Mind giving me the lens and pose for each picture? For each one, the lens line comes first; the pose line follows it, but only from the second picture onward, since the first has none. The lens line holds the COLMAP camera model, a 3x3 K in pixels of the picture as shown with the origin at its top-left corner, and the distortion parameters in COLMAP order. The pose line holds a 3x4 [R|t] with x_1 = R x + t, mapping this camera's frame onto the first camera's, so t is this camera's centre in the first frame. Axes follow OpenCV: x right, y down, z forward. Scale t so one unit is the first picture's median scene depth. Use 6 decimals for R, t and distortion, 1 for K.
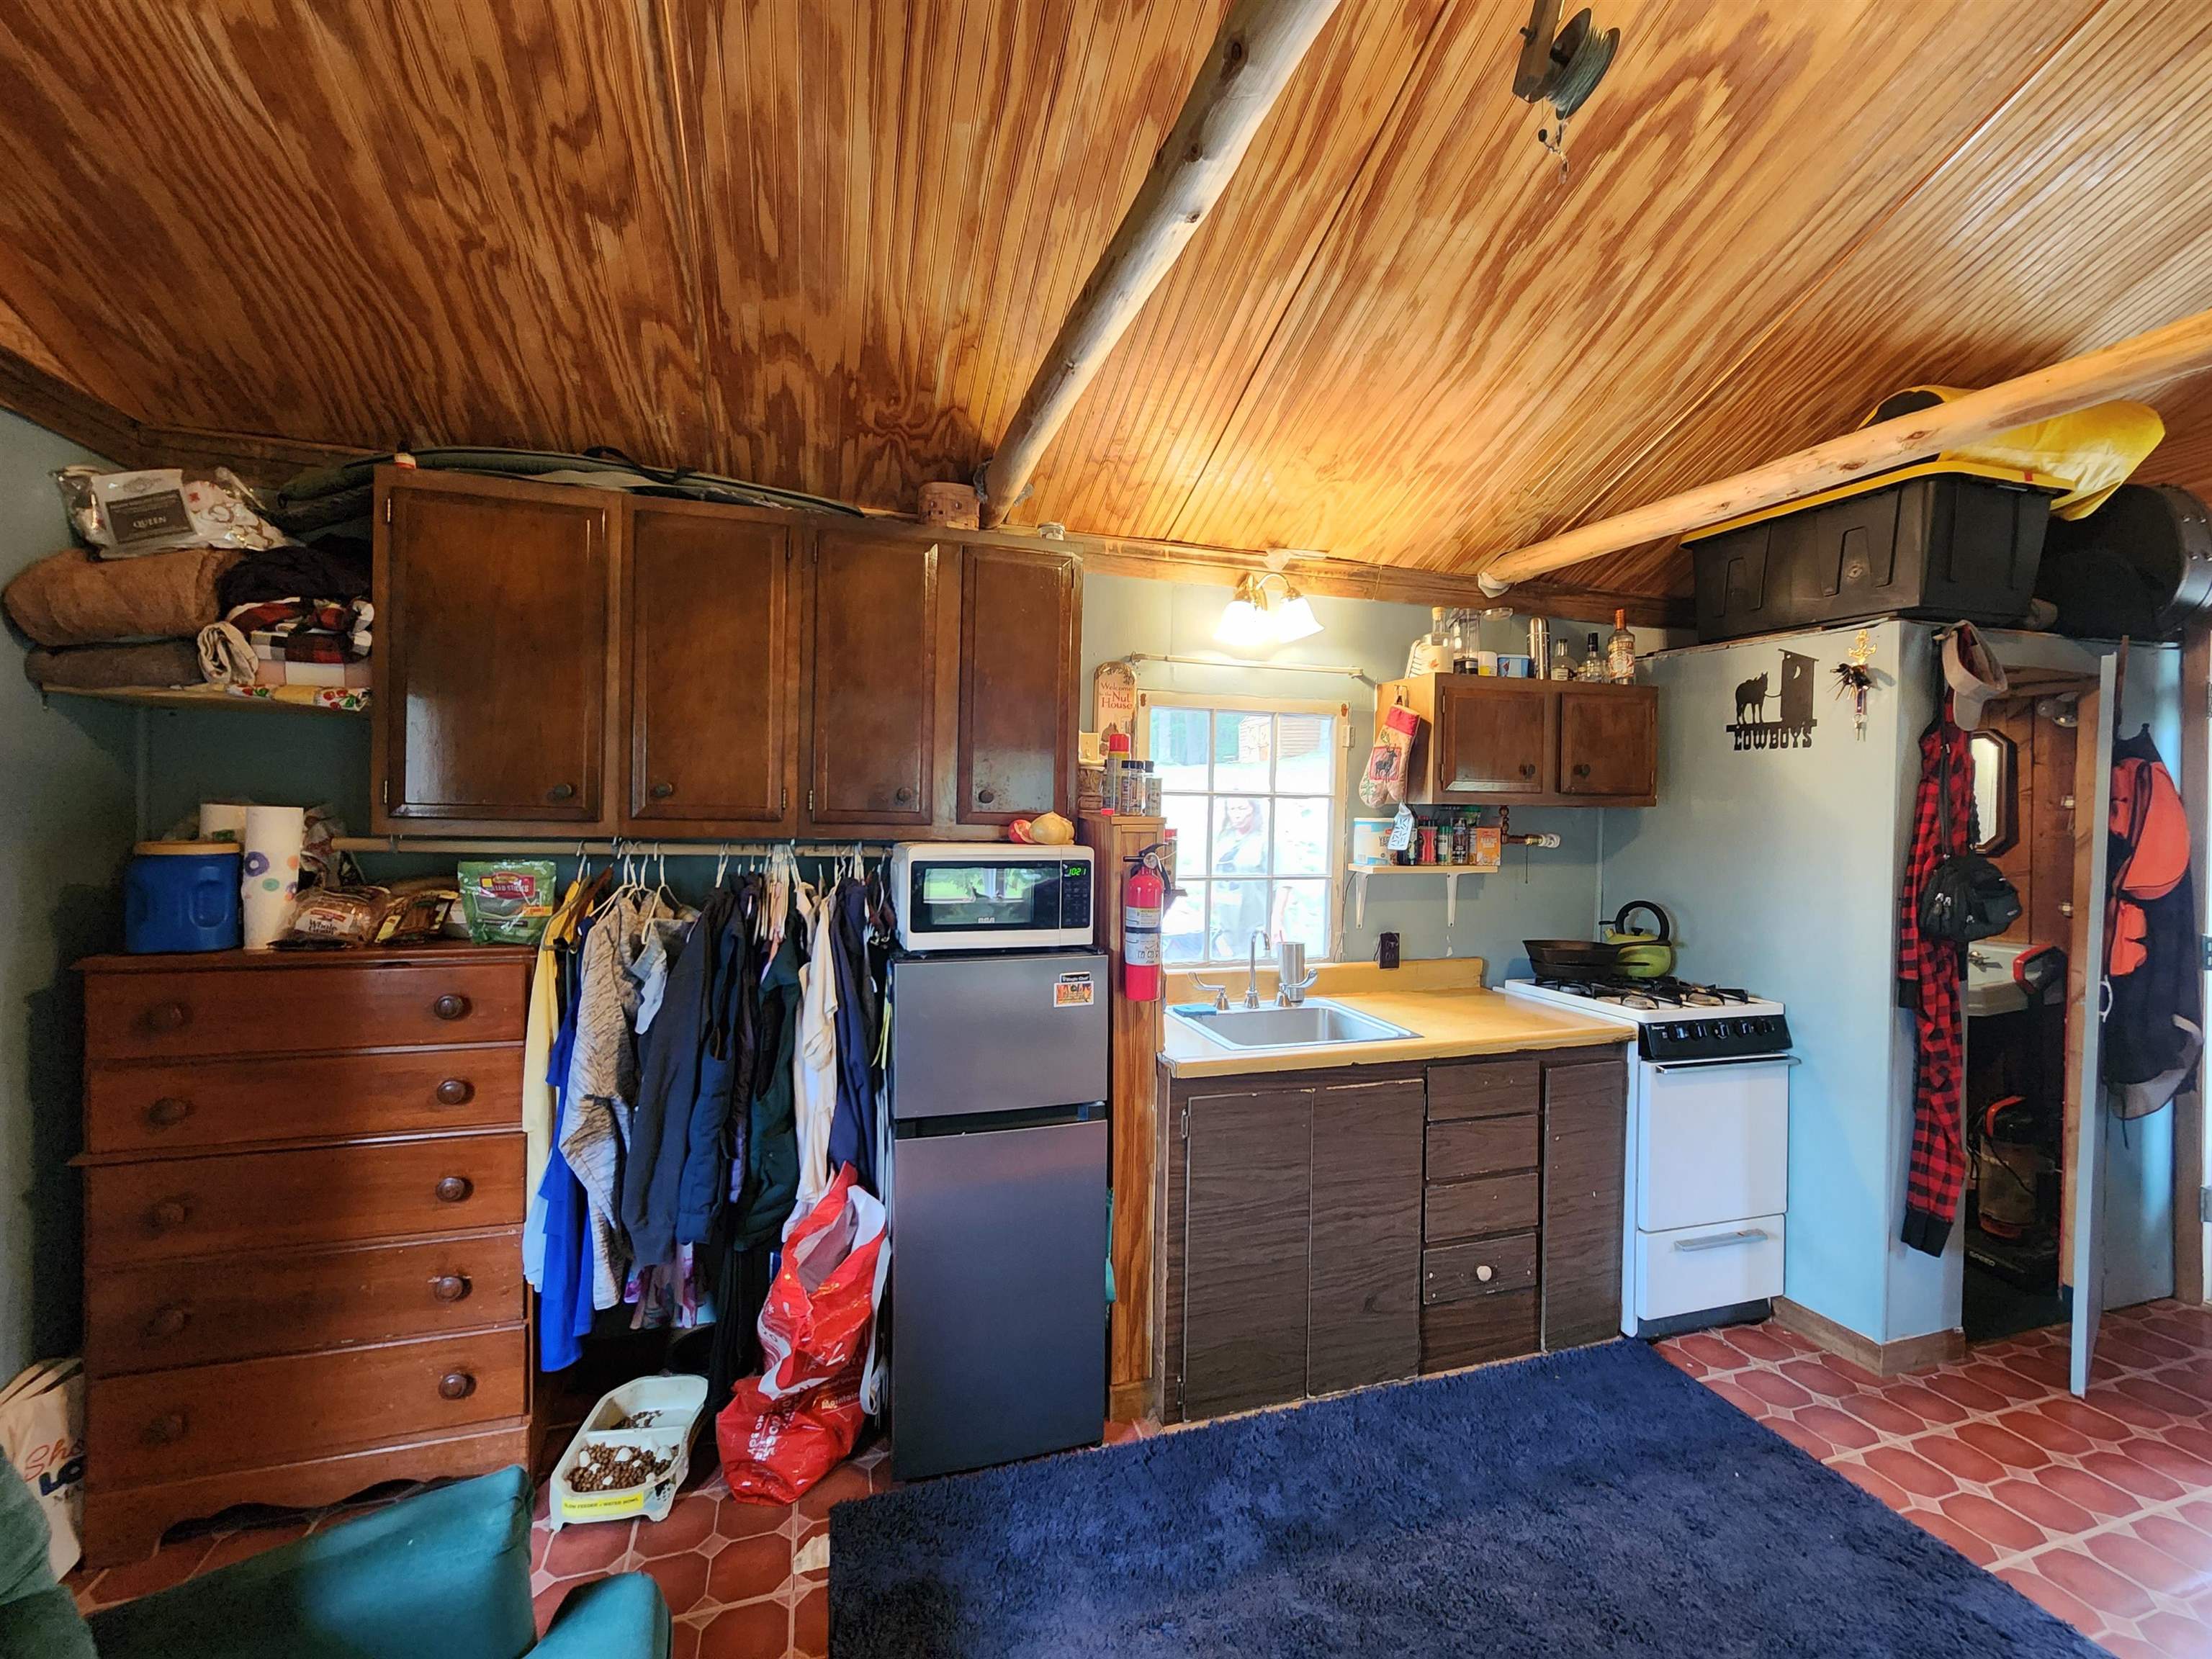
lens RADIAL K [[915.9, 0, 1098.8], [0, 915.9, 820.9], [0, 0, 1]] dist [-0.000357, 0.000213]
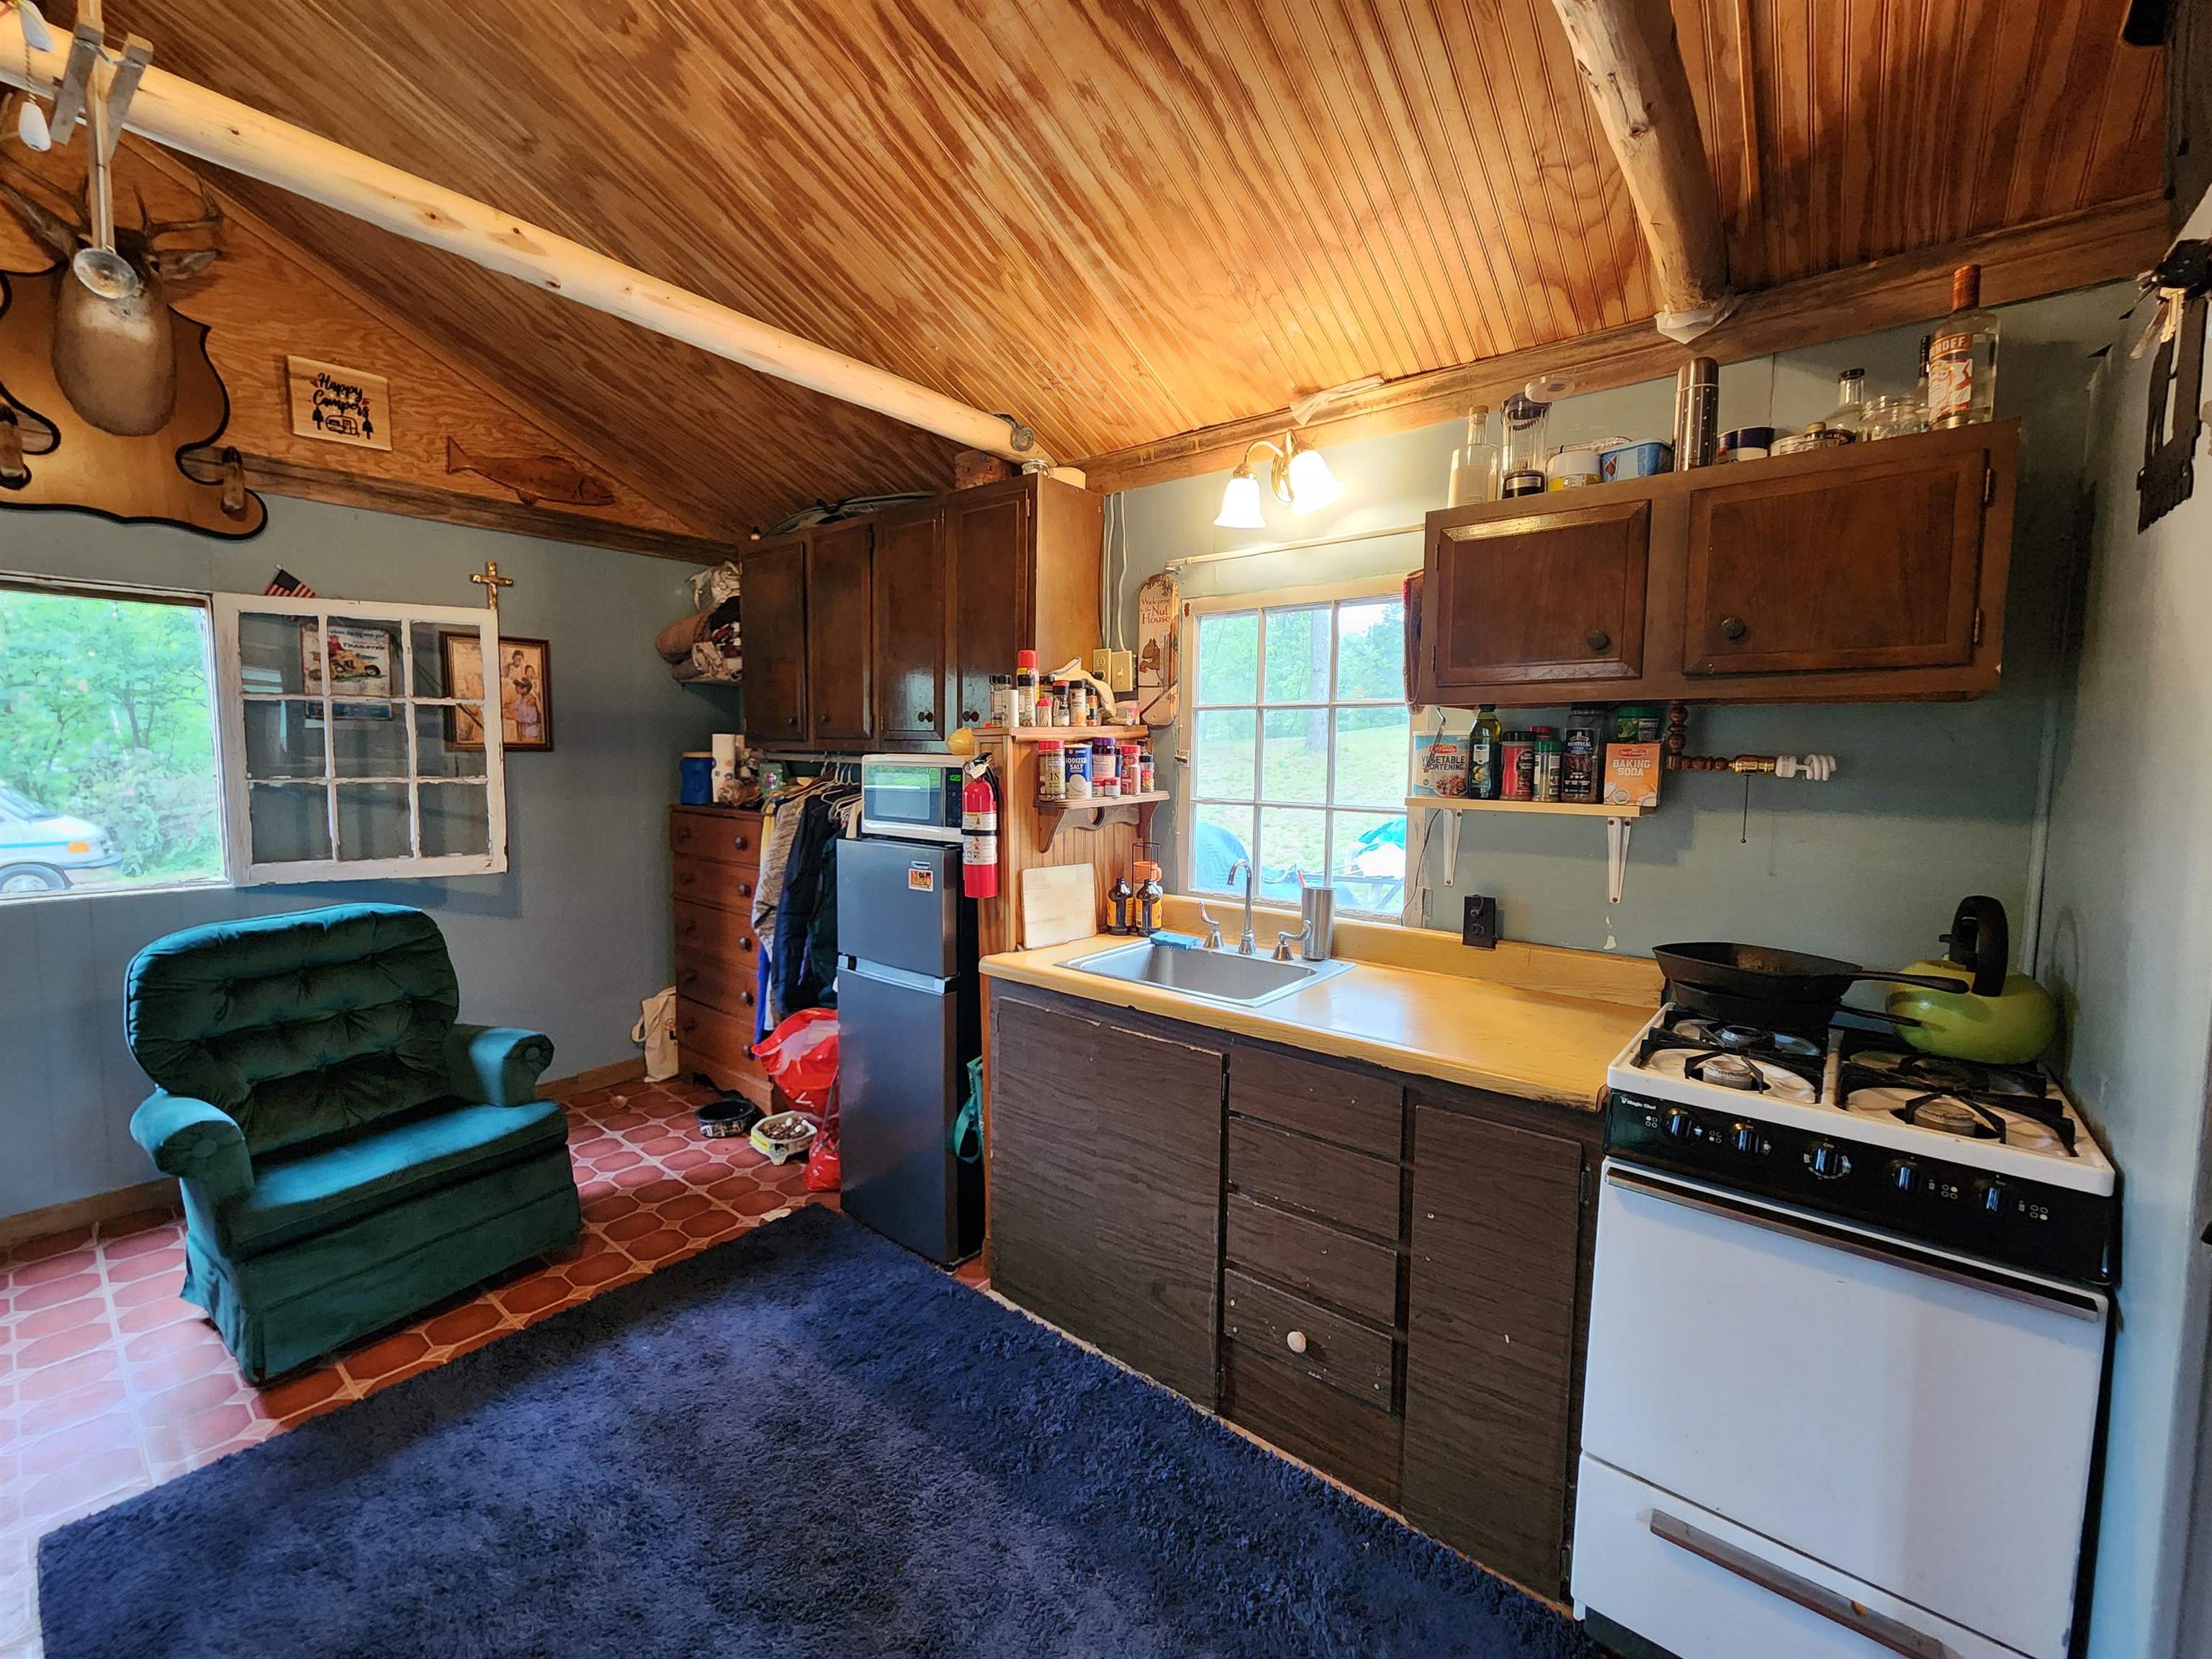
lens RADIAL K [[912.3, 0, 1100.5], [0, 912.3, 822.2], [0, 0, 1]] dist [-0.000733, 0.000752]
pose [[0.548568, 0.056552, -0.834191, 0.828020], [-0.015133, 0.998218, 0.057720, 0.034001], [0.835969, -0.019039, 0.548446, 0.426584]]
